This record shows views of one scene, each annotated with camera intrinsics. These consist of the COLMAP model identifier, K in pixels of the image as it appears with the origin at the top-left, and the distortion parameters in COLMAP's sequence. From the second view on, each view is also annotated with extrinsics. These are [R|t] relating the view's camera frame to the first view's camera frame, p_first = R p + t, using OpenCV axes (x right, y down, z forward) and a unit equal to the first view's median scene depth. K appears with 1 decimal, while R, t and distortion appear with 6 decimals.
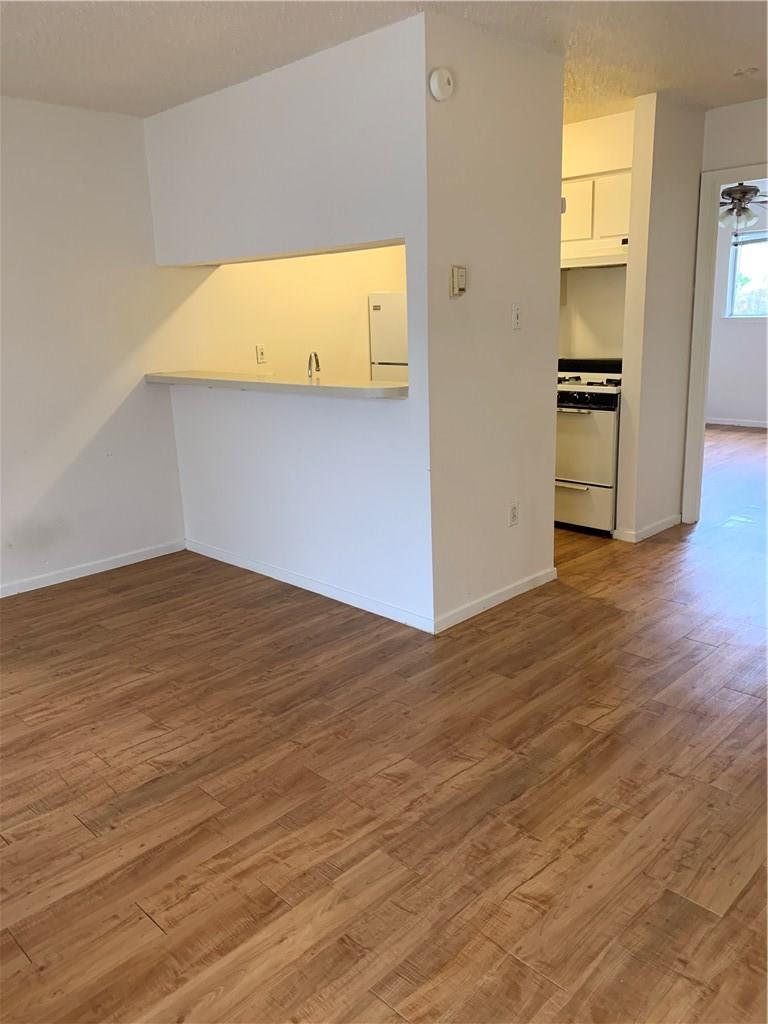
lens RADIAL K [[785.7, 0, 381.2], [0, 785.7, 508.4], [0, 0, 1]] dist [0.010863, -0.040932]
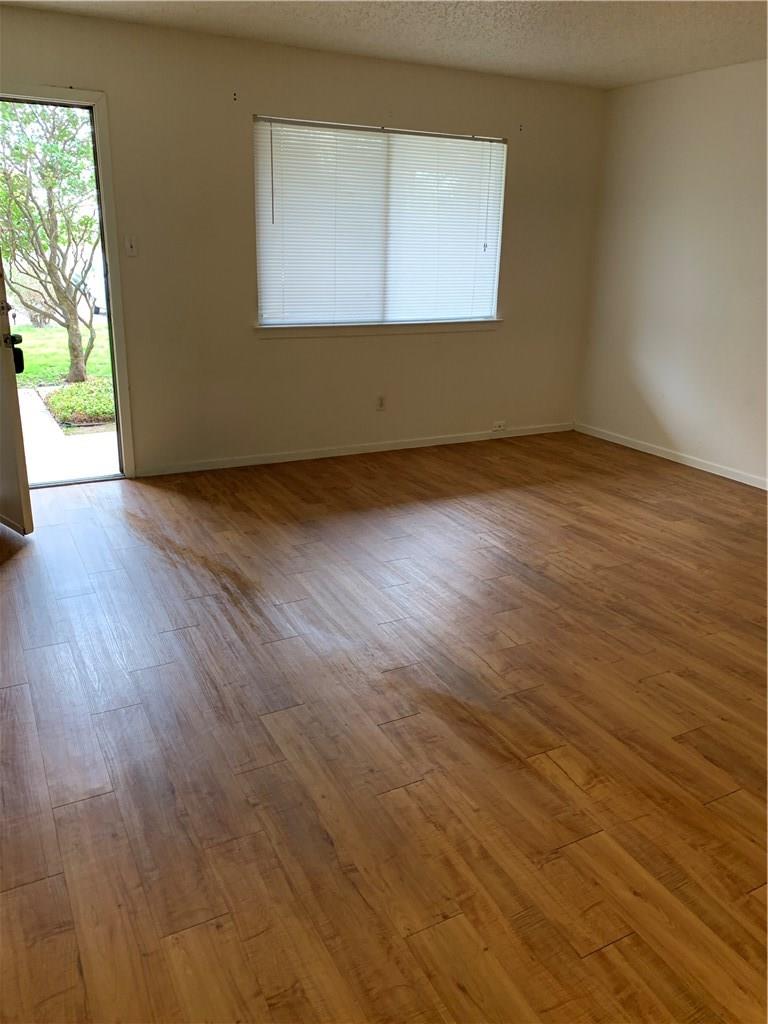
lens RADIAL K [[785.7, 0, 380.7], [0, 785.7, 509.4], [0, 0, 1]] dist [0.010863, -0.040932]
pose [[-0.302605, 0.334243, -0.892587, 0.903854], [-0.245771, 0.877460, 0.411900, -0.242356], [0.920884, 0.344015, -0.183376, 0.819900]]
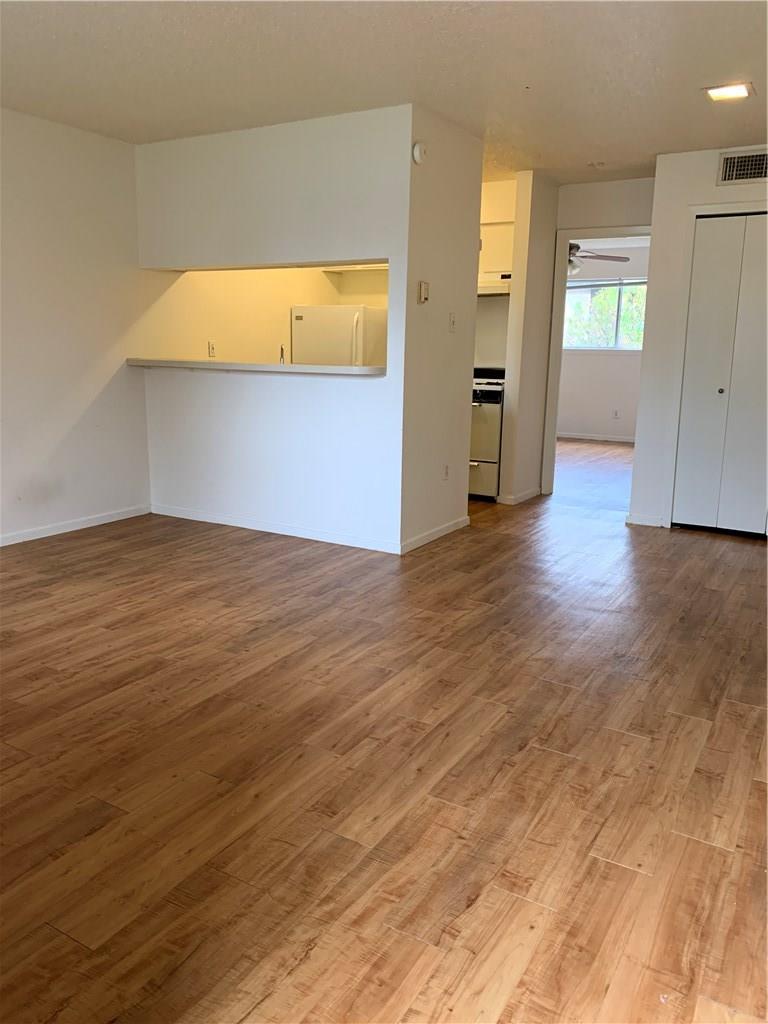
lens RADIAL K [[785.7, 0, 380.5], [0, 785.7, 511.4], [0, 0, 1]] dist [0.010863, -0.040932]
pose [[0.967910, -0.000960, 0.251295, -0.351735], [0.010715, 0.999241, -0.037455, 0.160591], [-0.251068, 0.038945, 0.967186, -0.332204]]
